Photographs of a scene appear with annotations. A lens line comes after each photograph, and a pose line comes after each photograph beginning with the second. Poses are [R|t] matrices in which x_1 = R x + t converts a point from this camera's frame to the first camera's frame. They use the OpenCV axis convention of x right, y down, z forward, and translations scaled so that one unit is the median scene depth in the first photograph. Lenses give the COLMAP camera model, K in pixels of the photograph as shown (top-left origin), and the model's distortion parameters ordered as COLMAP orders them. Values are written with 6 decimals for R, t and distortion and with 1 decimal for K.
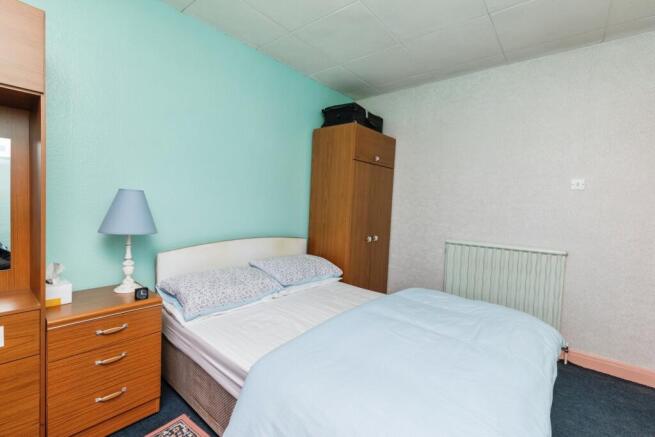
lens RADIAL K [[289.7, 0, 327.5], [0, 289.7, 218.5], [0, 0, 1]] dist [0.011147, -0.007568]
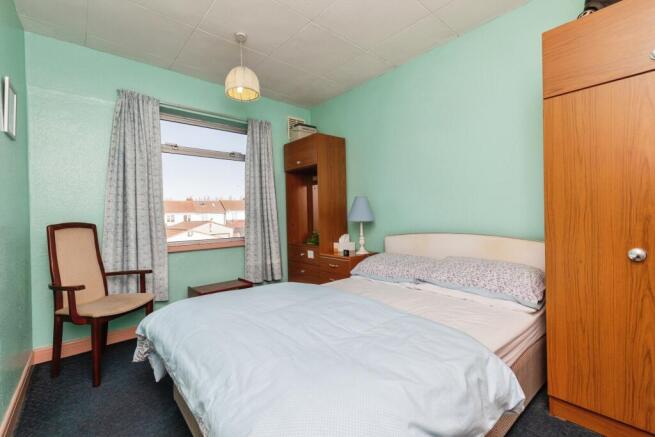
lens RADIAL K [[289.7, 0, 327.5], [0, 289.7, 218.5], [0, 0, 1]] dist [0.011147, -0.007568]
pose [[-0.167964, -0.040046, -0.984979, 1.049373], [-0.050846, 0.998197, -0.031912, 0.102410], [0.984481, 0.044722, -0.169698, 1.082977]]
